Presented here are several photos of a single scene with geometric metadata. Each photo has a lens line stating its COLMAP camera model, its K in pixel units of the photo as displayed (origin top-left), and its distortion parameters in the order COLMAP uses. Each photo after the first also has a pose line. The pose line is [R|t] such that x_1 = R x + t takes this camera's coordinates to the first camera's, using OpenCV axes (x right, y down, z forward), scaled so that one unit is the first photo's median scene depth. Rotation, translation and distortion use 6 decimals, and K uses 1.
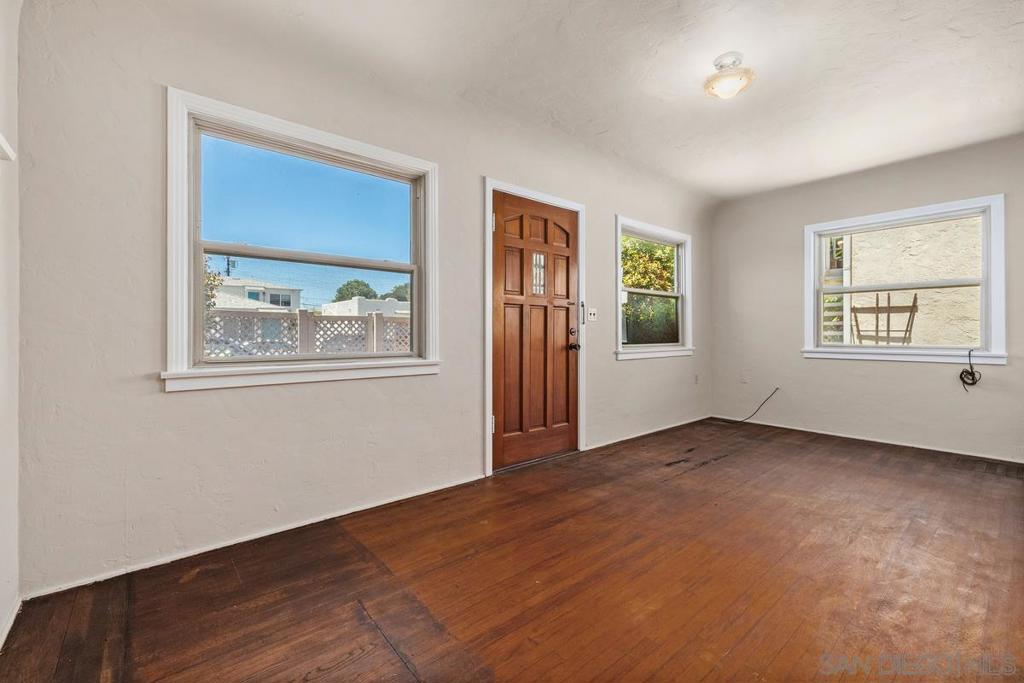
lens RADIAL K [[434.2, 0, 516.6], [0, 434.2, 330.3], [0, 0, 1]] dist [-0.001556, -0.000097]
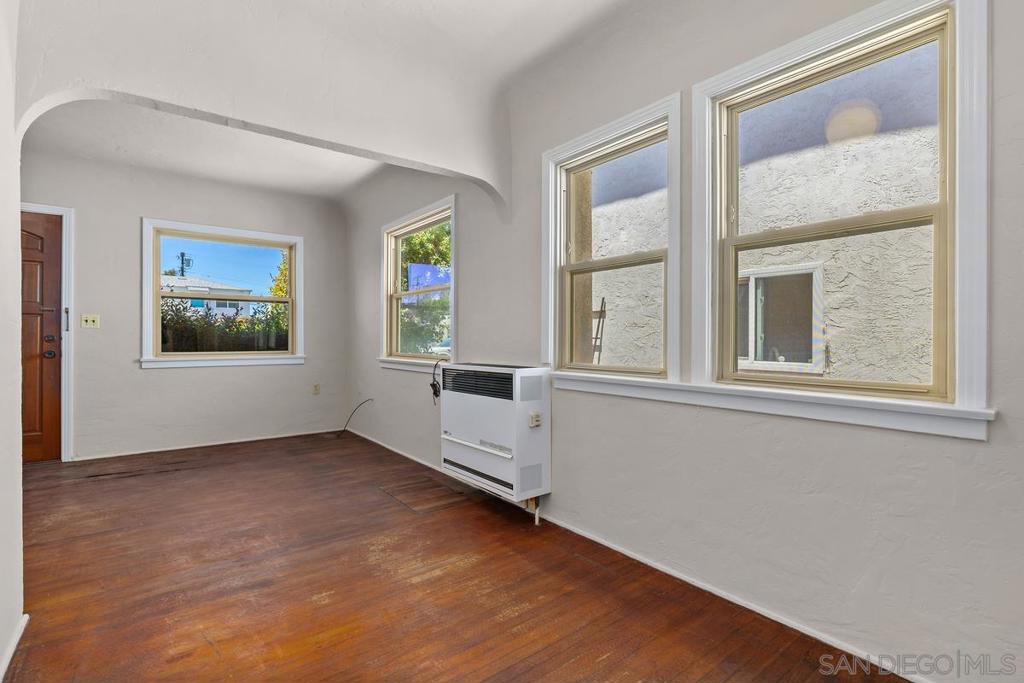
lens RADIAL K [[479.3, 0, 514.6], [0, 479.3, 336.5], [0, 0, 1]] dist [0.000641, -0.000228]
pose [[0.999418, 0.002509, -0.034013, 1.249579], [-0.002381, 0.999990, 0.003814, -0.009405], [0.034023, -0.003731, 0.999414, -0.038776]]
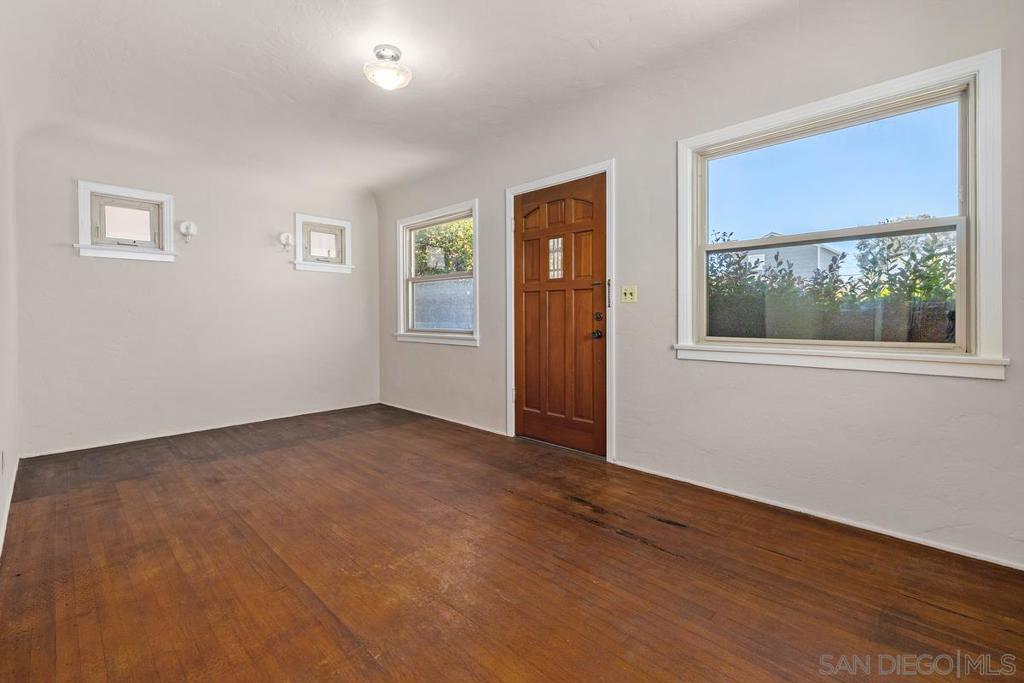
lens RADIAL K [[453.4, 0, 511.3], [0, 453.4, 319.5], [0, 0, 1]] dist [0.000806, -0.000055]
pose [[0.084489, 0.010399, -0.996370, 1.036429], [0.014837, 0.999822, 0.011693, -0.004495], [0.996314, -0.015771, 0.084320, 0.782113]]
